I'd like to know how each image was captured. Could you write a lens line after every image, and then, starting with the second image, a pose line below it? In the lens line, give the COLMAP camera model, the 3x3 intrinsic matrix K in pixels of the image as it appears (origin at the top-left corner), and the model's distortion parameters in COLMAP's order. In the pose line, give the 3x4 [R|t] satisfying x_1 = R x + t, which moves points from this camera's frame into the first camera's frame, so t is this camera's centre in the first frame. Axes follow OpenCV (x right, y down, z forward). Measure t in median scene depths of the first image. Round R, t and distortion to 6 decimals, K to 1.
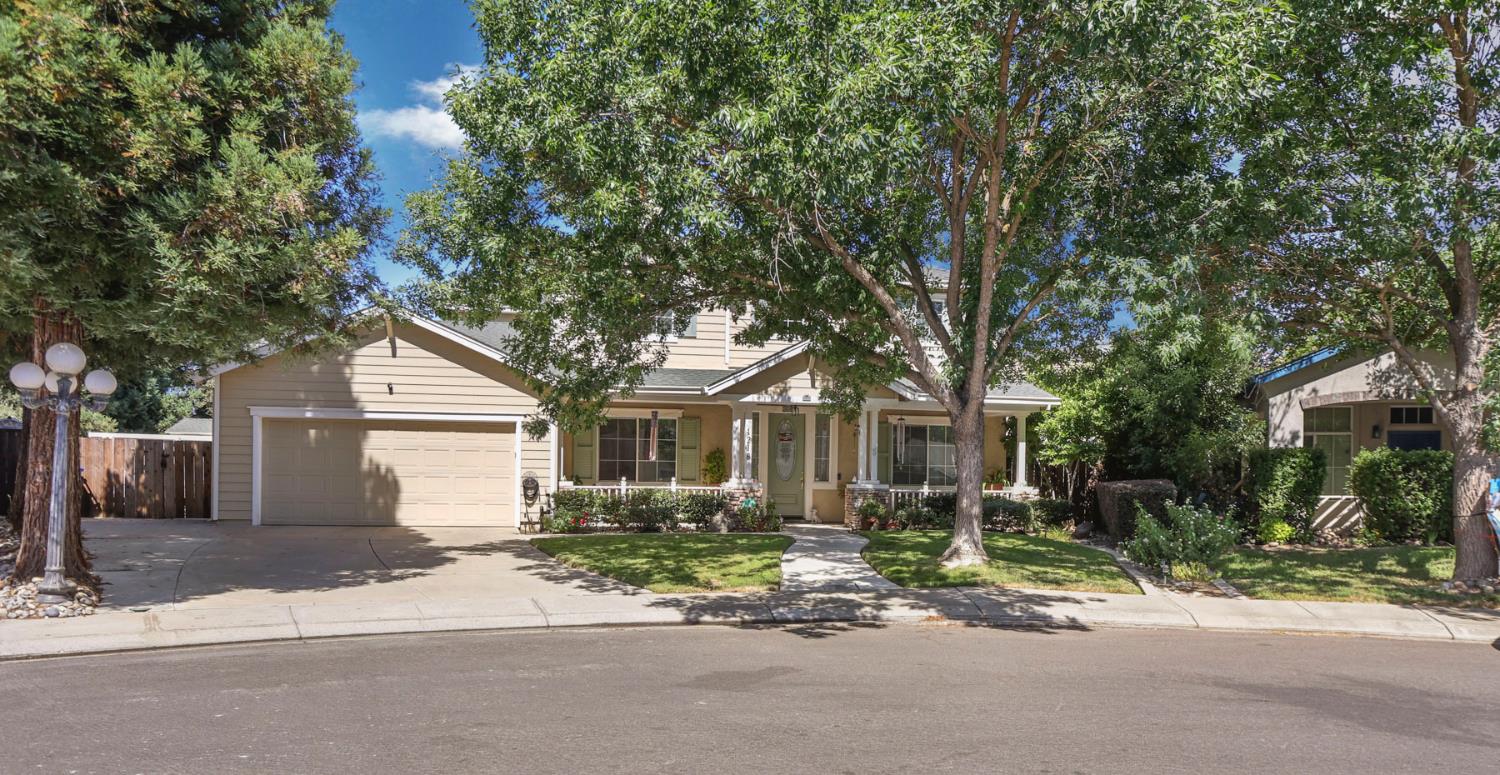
lens RADIAL K [[1016.9, 0, 754.2], [0, 1016.9, 491.7], [0, 0, 1]] dist [-0.031316, 0.039186]
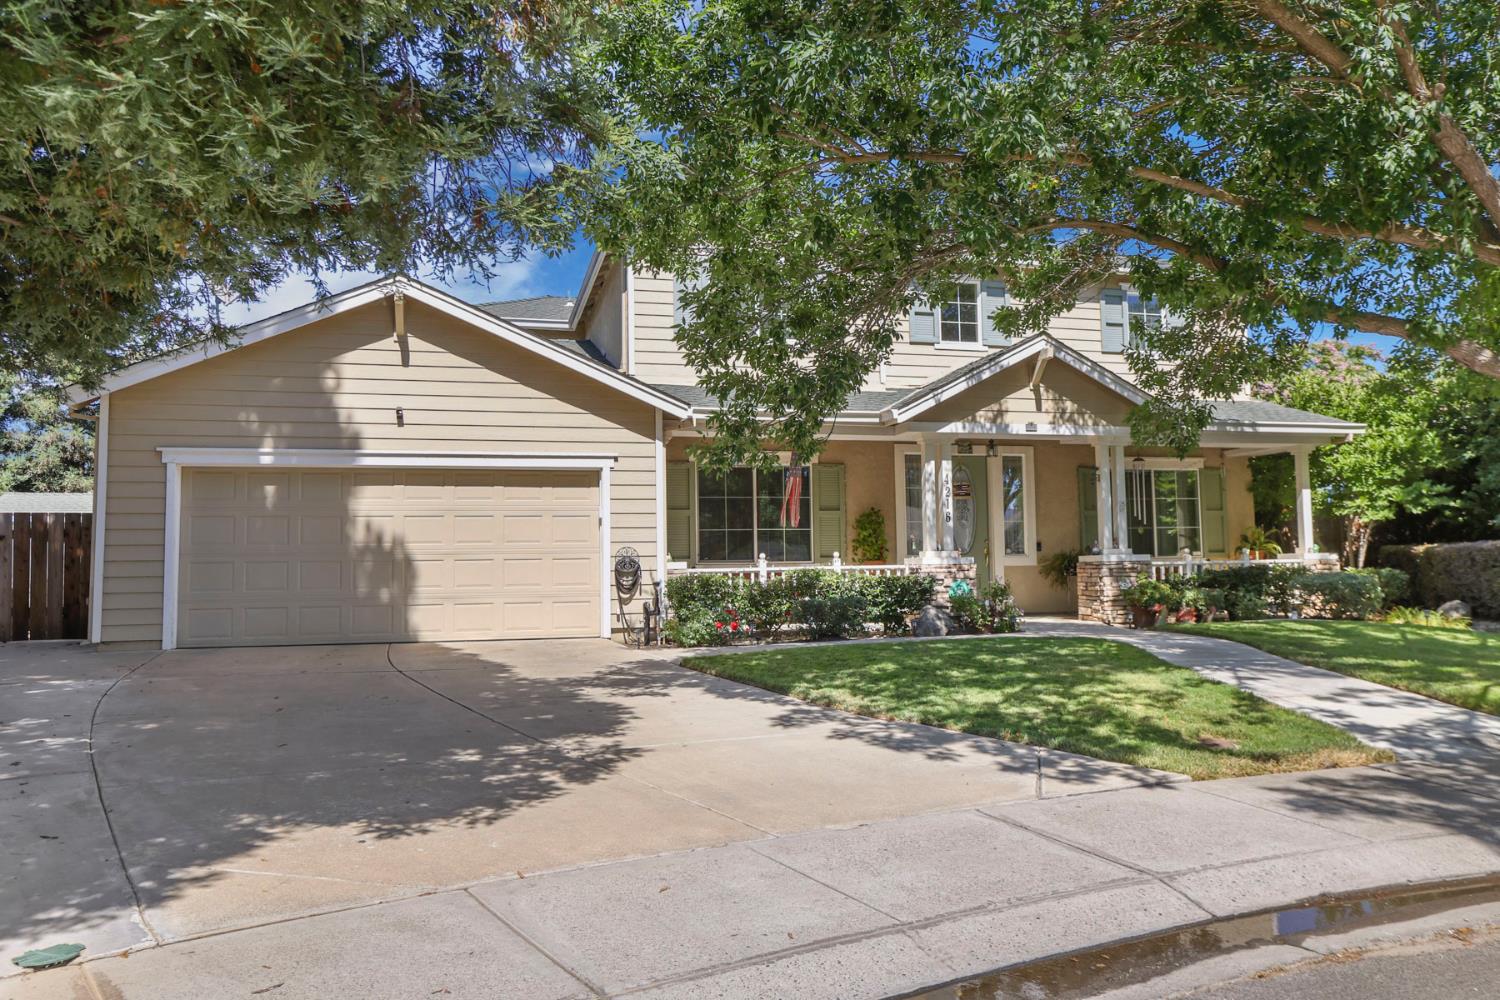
lens RADIAL K [[1121.8, 0, 756.7], [0, 1121.8, 471.2], [0, 0, 1]] dist [0.006276, 0.010478]
pose [[0.995596, -0.019063, 0.091792, -0.198110], [0.027929, 0.994961, -0.096293, 0.002399], [-0.089494, 0.098432, 0.991111, 0.296332]]
